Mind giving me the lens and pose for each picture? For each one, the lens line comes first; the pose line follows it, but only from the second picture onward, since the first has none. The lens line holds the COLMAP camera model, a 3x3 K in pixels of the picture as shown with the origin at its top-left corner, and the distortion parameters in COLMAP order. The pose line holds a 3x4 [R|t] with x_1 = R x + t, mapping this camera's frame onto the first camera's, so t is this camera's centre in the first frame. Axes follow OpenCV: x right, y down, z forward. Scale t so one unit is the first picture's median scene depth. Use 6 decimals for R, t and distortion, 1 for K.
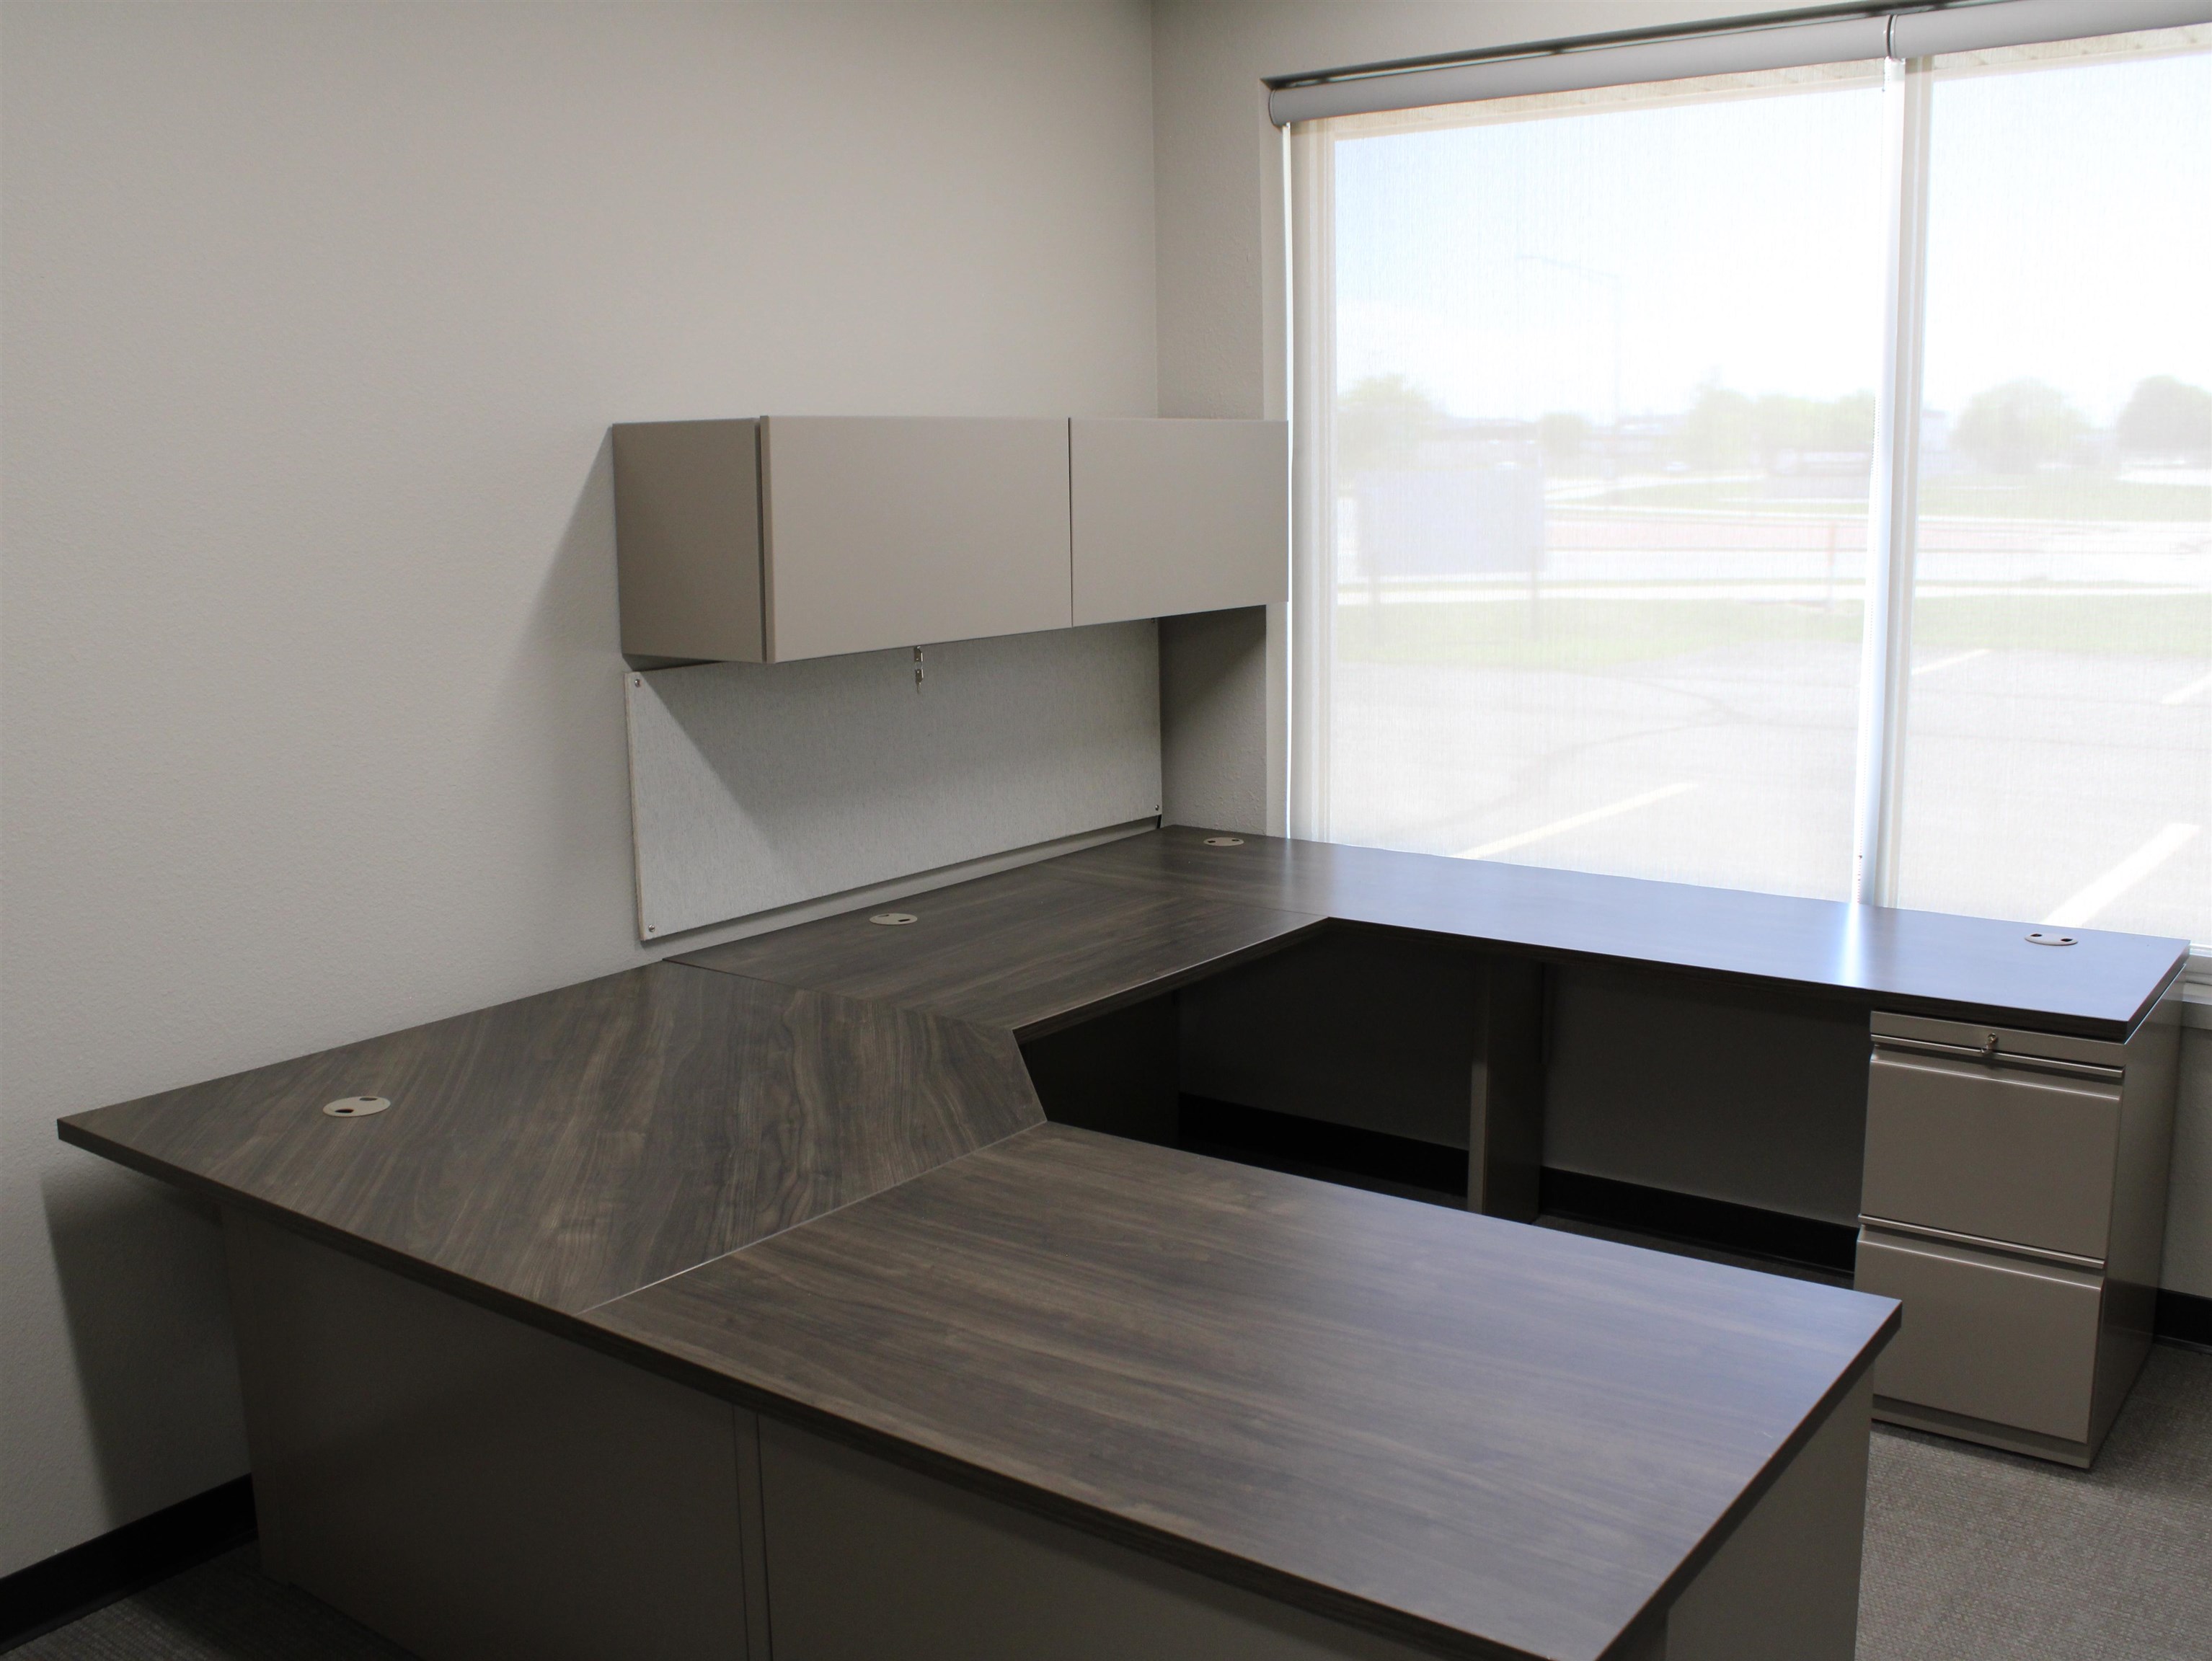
lens RADIAL K [[2006.5, 0, 1106.0], [0, 2006.5, 830.5], [0, 0, 1]] dist [-0.038719, 0.008887]
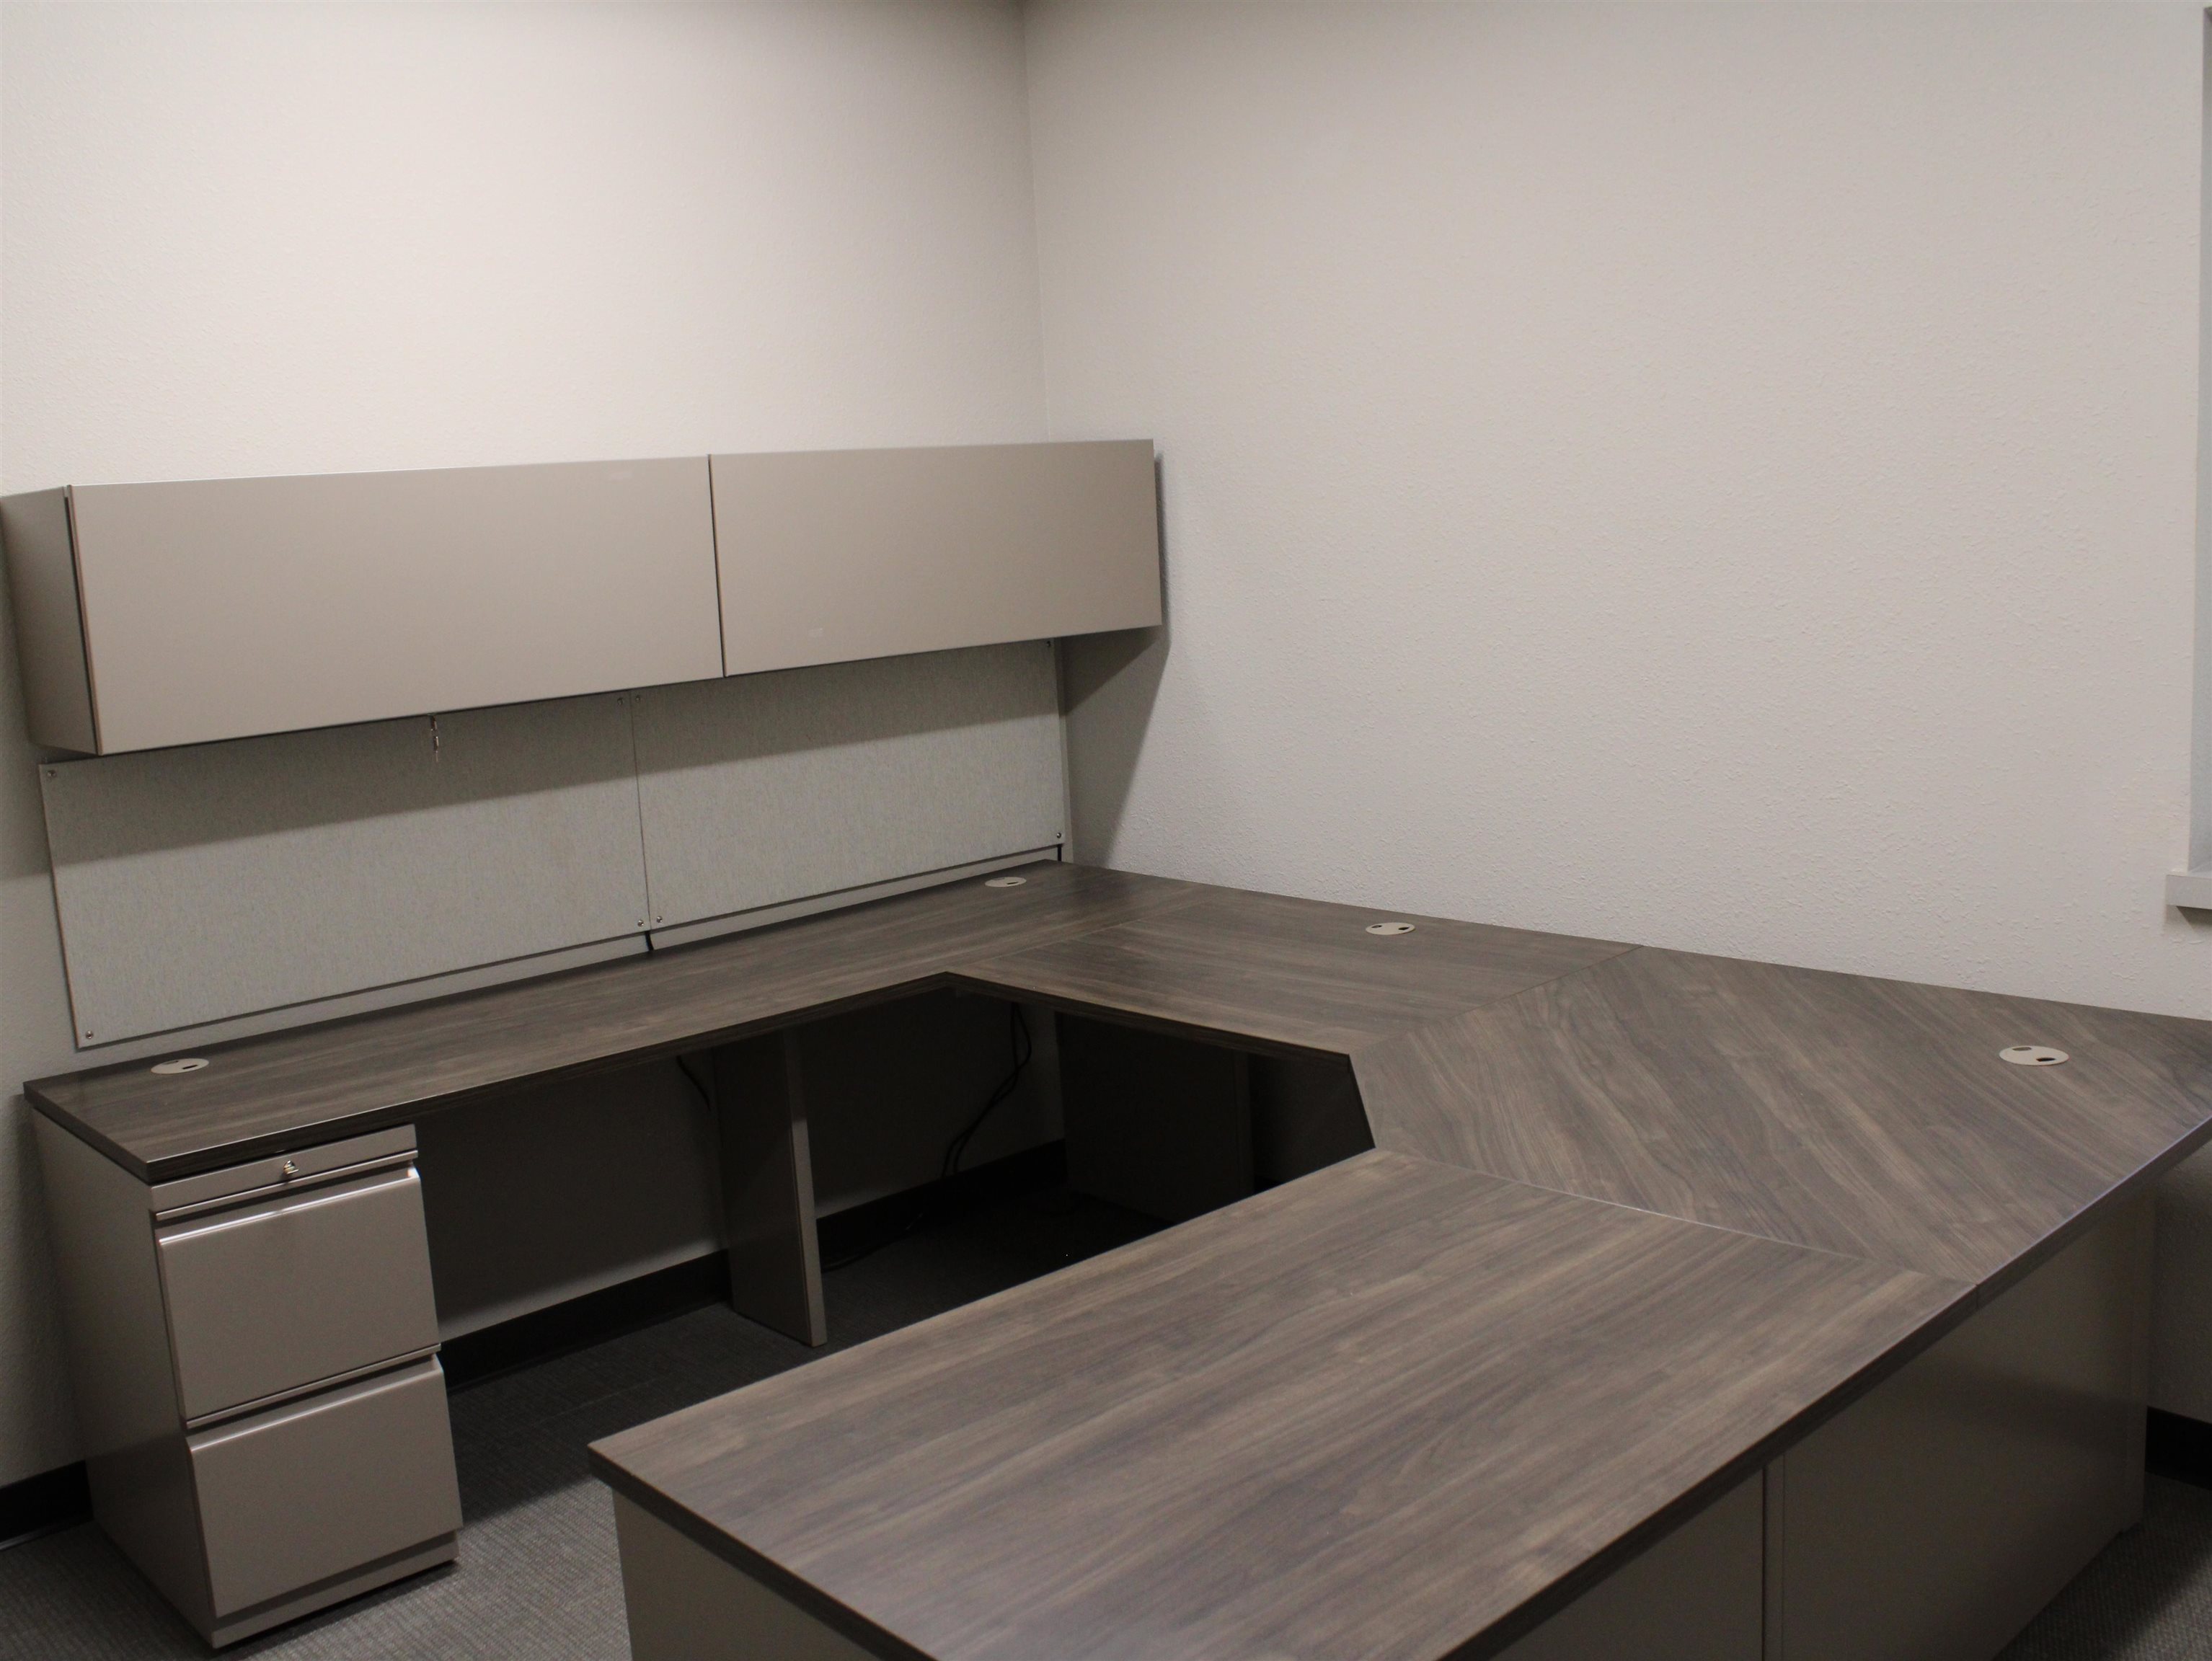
lens RADIAL K [[2006.5, 0, 1106.0], [0, 2006.5, 830.5], [0, 0, 1]] dist [-0.038719, 0.008887]
pose [[-0.977989, 0.045896, 0.203548, -0.125258], [0.113761, 0.935055, 0.335754, -0.358240], [-0.174919, 0.351519, -0.919694, 1.968812]]
